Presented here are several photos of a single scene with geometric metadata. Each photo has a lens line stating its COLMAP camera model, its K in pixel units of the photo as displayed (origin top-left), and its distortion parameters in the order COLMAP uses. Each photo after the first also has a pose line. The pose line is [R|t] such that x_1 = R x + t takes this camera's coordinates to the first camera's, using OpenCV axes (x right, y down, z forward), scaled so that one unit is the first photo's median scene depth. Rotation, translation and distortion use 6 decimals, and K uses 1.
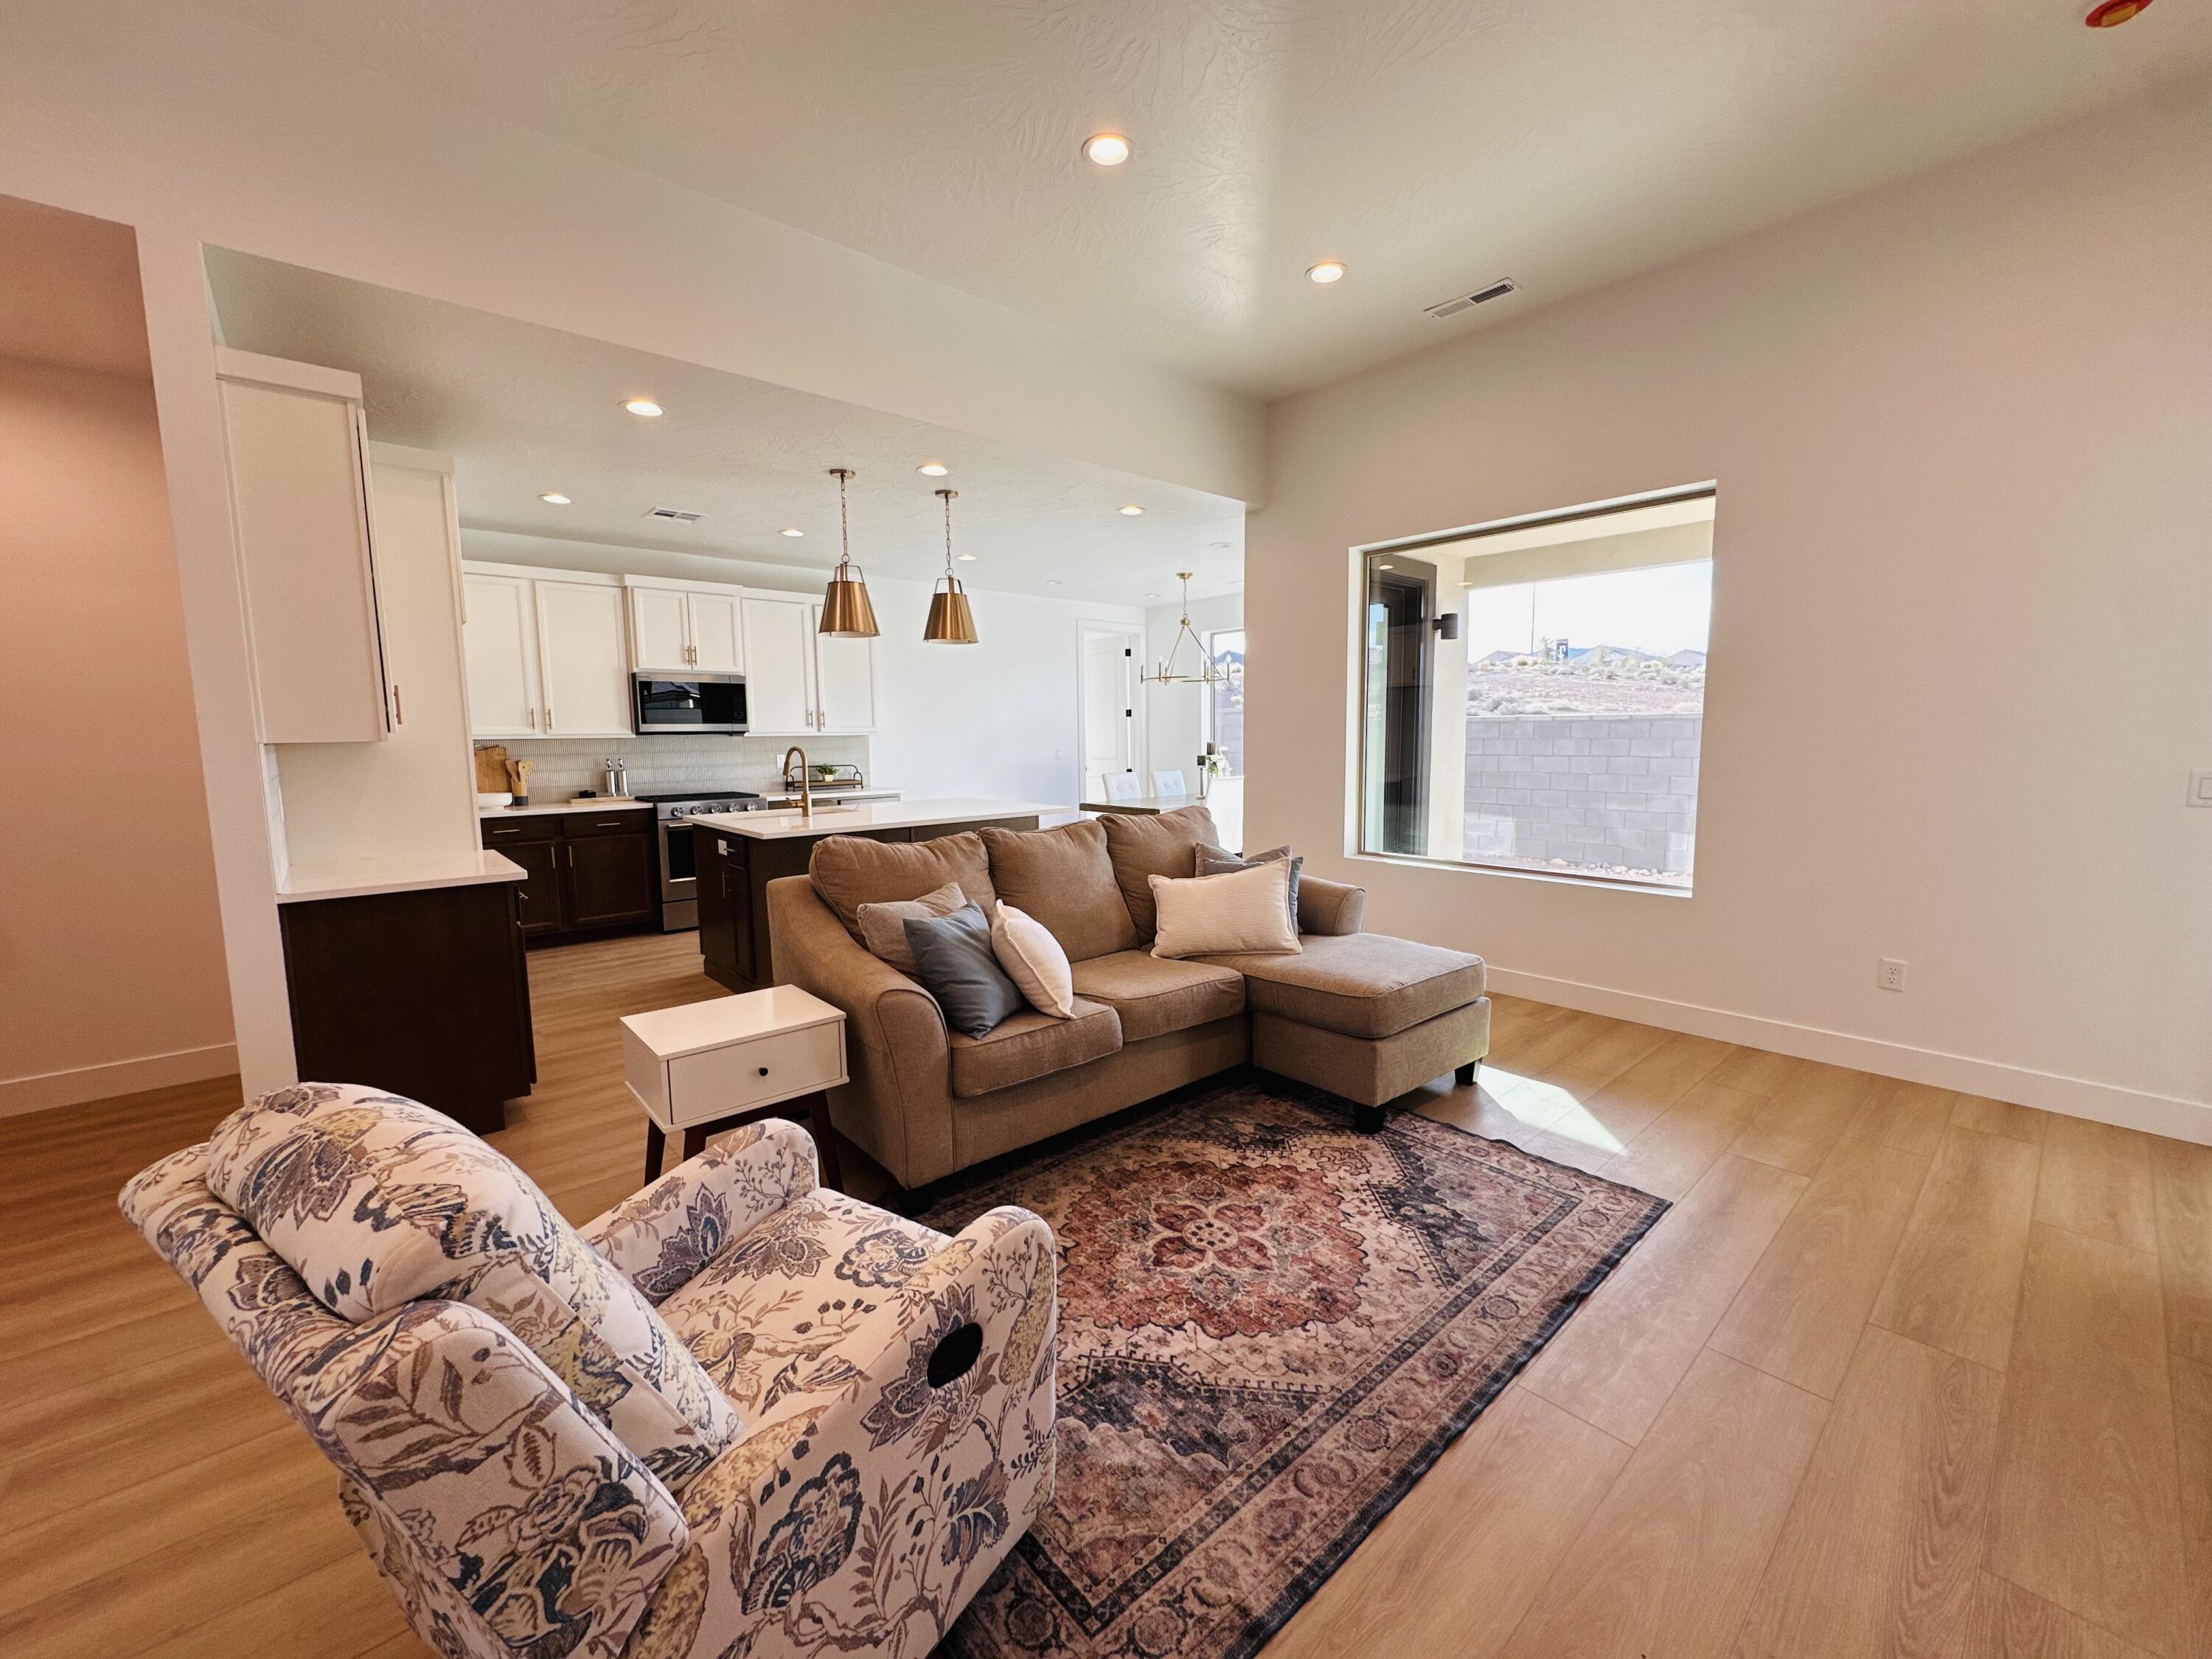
lens RADIAL K [[880.4, 0, 1107.6], [0, 880.4, 830.2], [0, 0, 1]] dist [-0.004267, 0.000953]
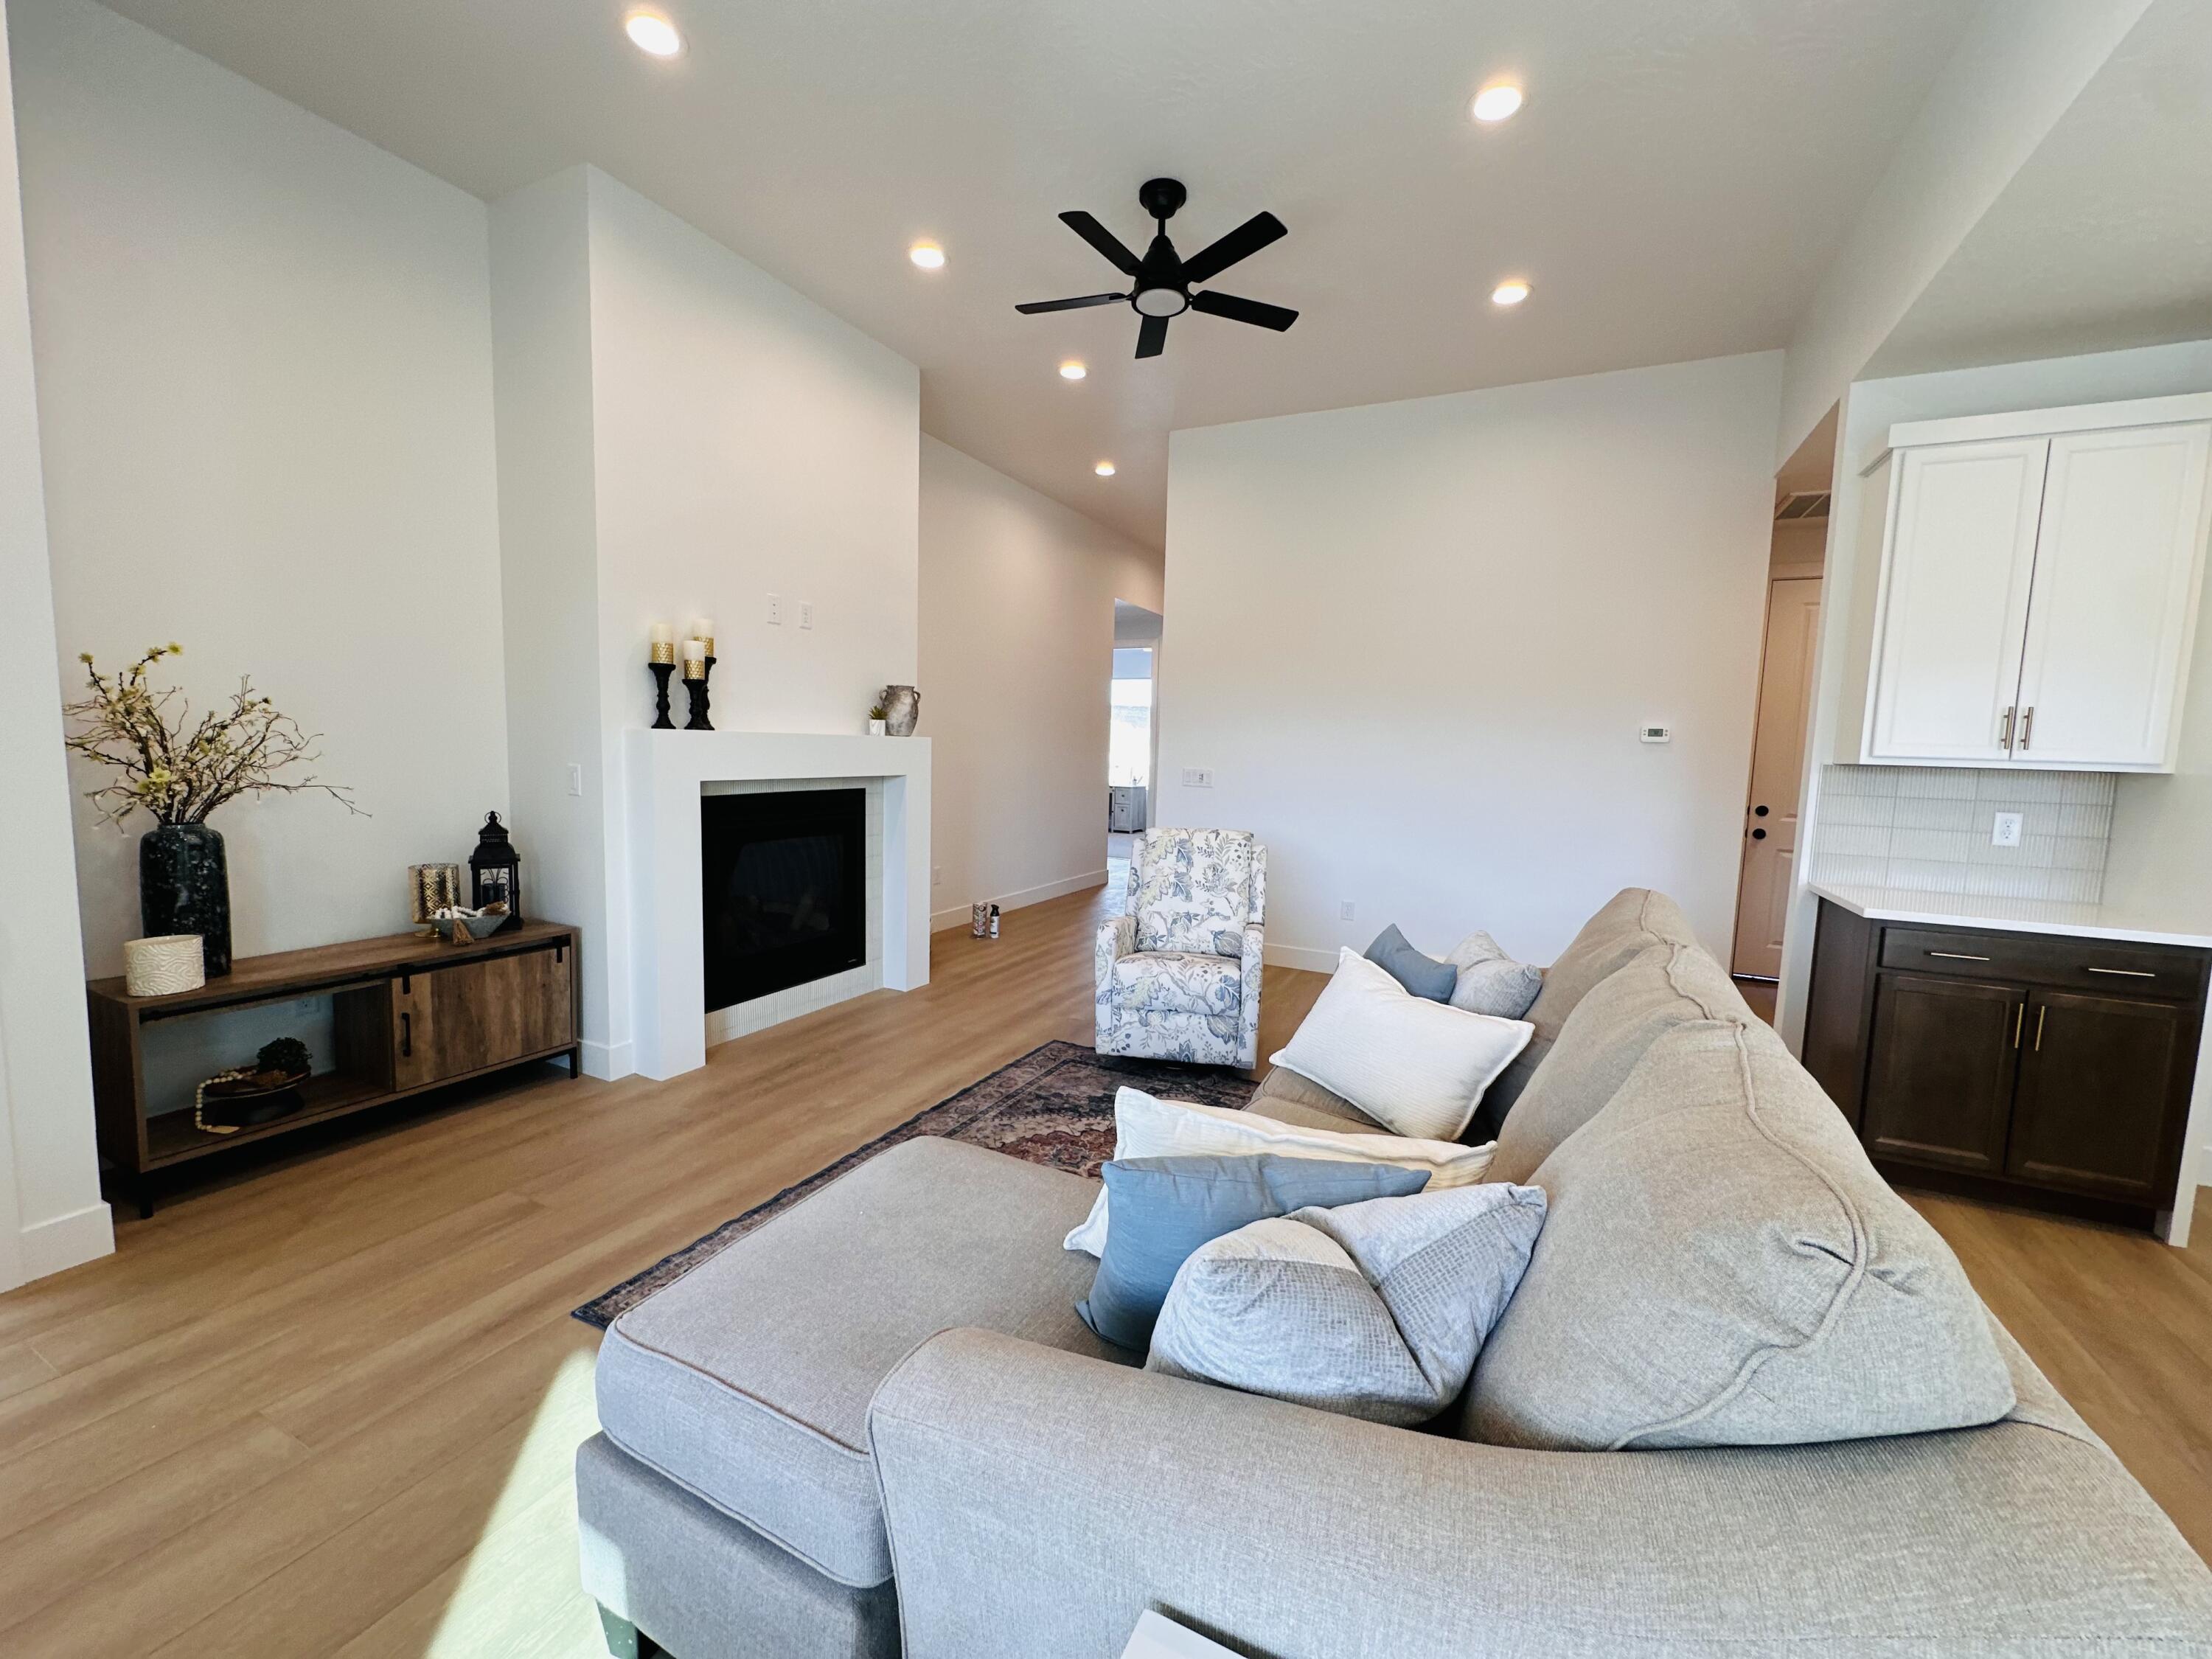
lens RADIAL K [[880.4, 0, 1107.5], [0, 880.4, 825.8], [0, 0, 1]] dist [-0.004267, 0.000953]
pose [[-0.926742, 0.018042, -0.375265, 0.212603], [-0.060938, 0.978401, 0.197529, -0.089309], [0.370724, 0.205926, -0.905626, 0.805356]]
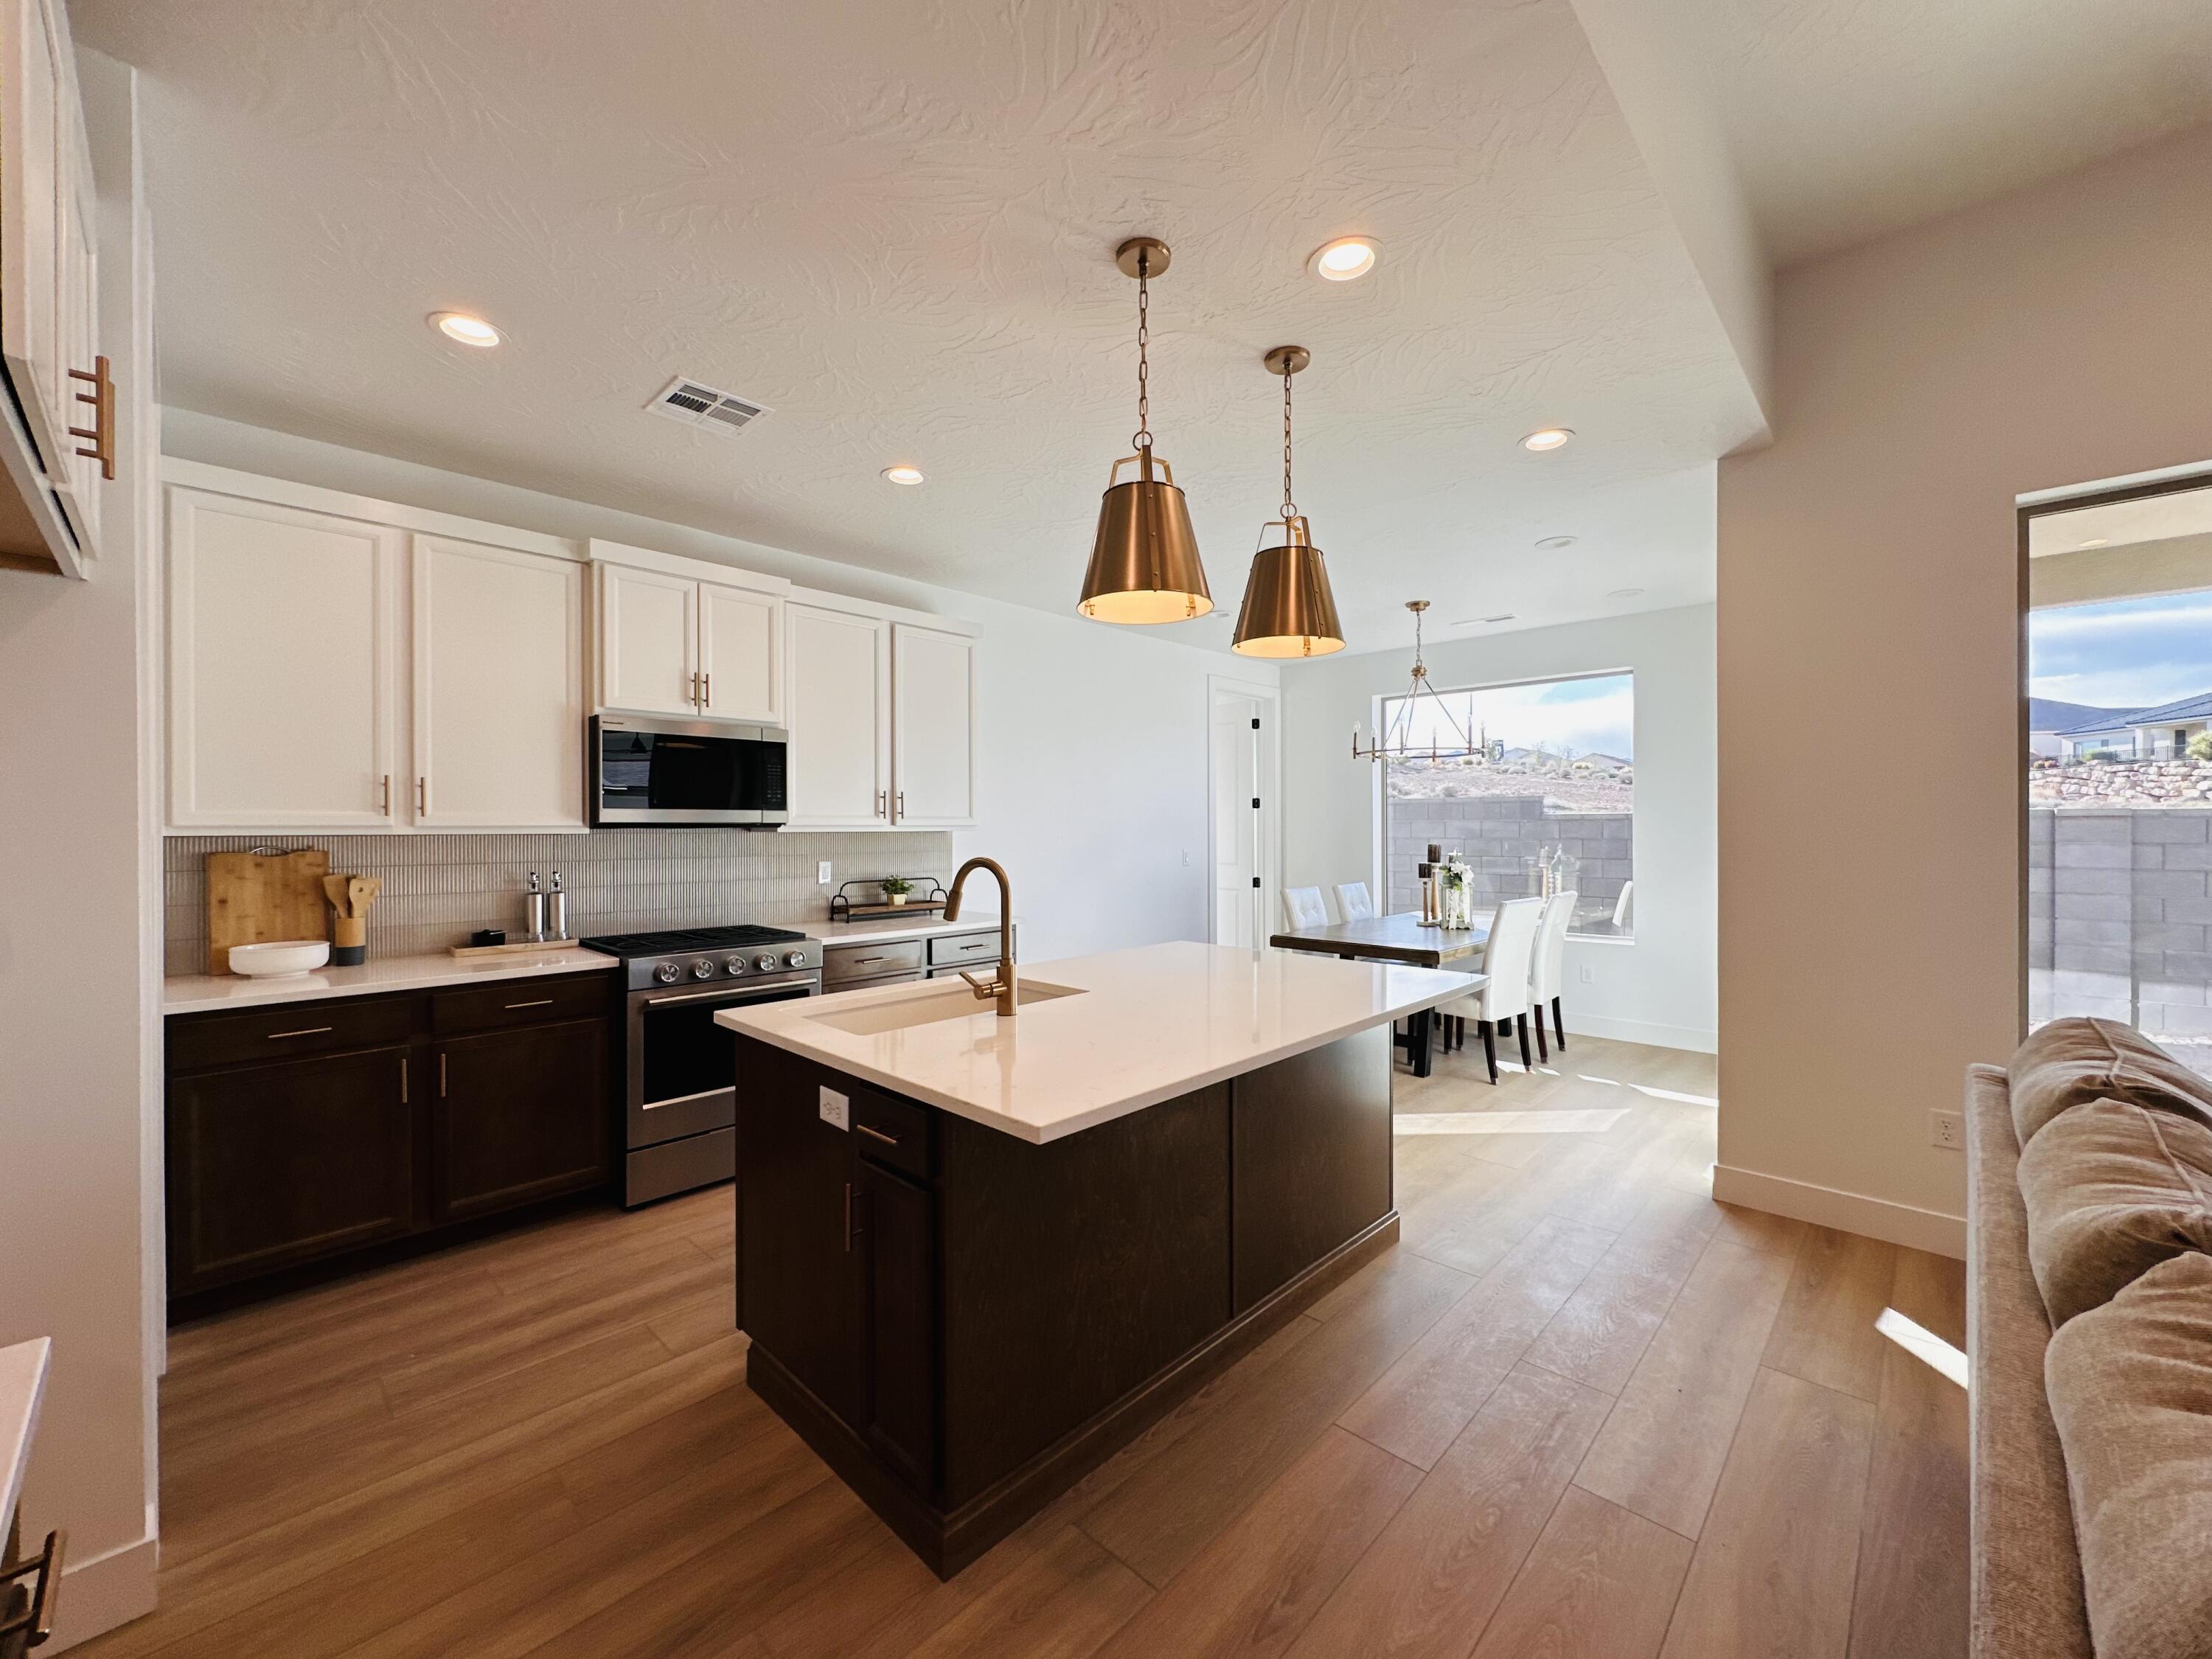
lens RADIAL K [[880.4, 0, 1106.9], [0, 880.4, 828.4], [0, 0, 1]] dist [-0.004267, 0.000953]
pose [[0.996654, 0.007493, 0.081393, -0.283146], [0.001485, 0.993966, -0.109681, -0.051942], [-0.081724, 0.109435, 0.990629, 0.470064]]
